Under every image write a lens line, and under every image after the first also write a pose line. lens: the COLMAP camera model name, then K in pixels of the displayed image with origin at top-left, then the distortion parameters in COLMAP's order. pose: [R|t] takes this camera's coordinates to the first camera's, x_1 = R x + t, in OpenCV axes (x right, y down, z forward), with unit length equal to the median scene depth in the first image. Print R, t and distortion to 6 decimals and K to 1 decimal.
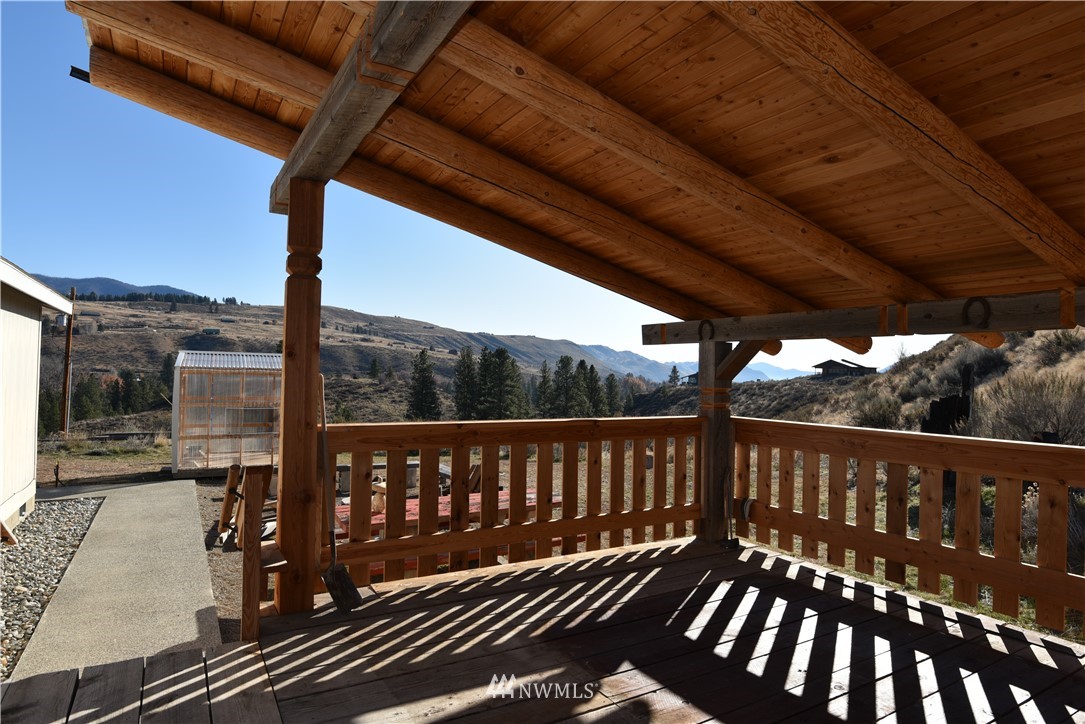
lens RADIAL K [[627.2, 0, 544.5], [0, 627.2, 364.6], [0, 0, 1]] dist [-0.019316, -0.003760]
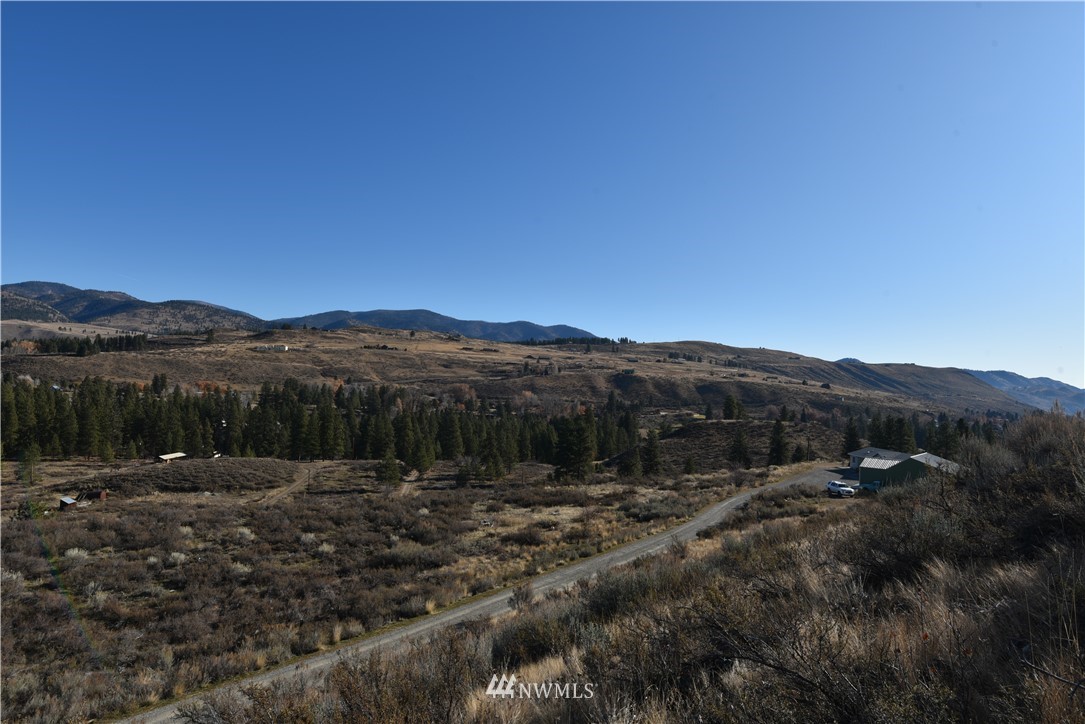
lens RADIAL K [[580.5, 0, 549.1], [0, 580.5, 350.2], [0, 0, 1]] dist [-0.001452, -0.014549]
pose [[0.837680, -0.025208, -0.545579, -0.000771], [-0.013442, 0.997680, -0.066735, -0.012180], [0.545996, 0.063236, 0.835398, -0.115835]]
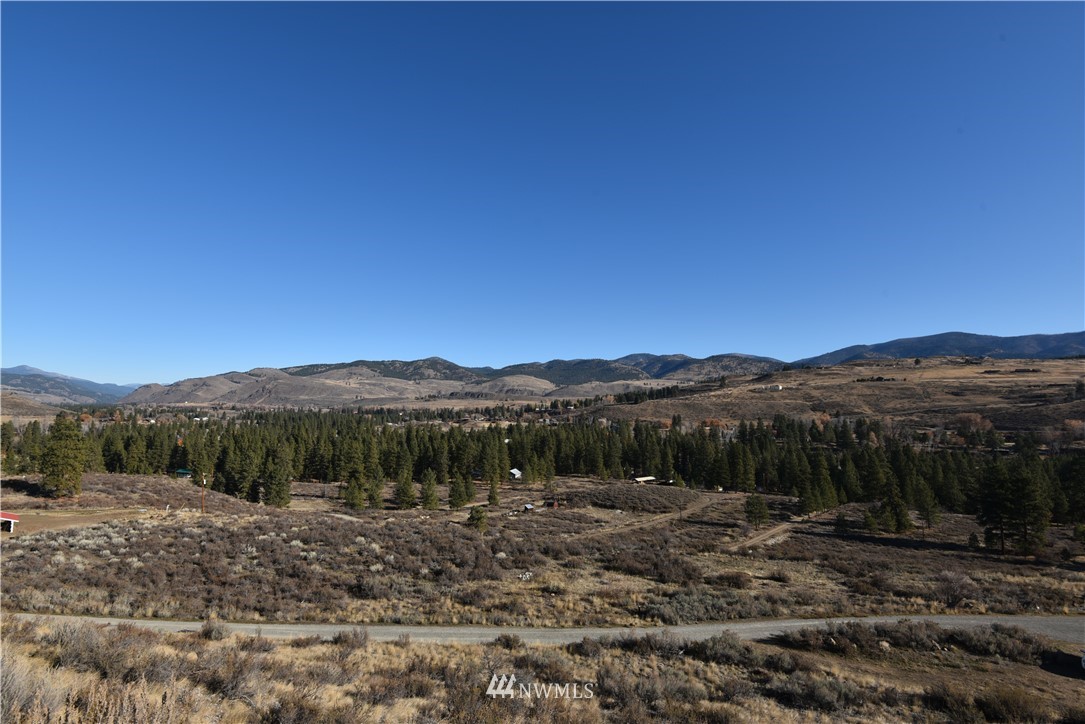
lens RADIAL K [[497.1, 0, 546.8], [0, 497.1, 363.3], [0, 0, 1]] dist [-0.019971, -0.002726]
pose [[0.081236, -0.114845, -0.990056, 0.020257], [0.010368, 0.993383, -0.114380, -0.016288], [0.996641, -0.000973, 0.081889, -0.072455]]
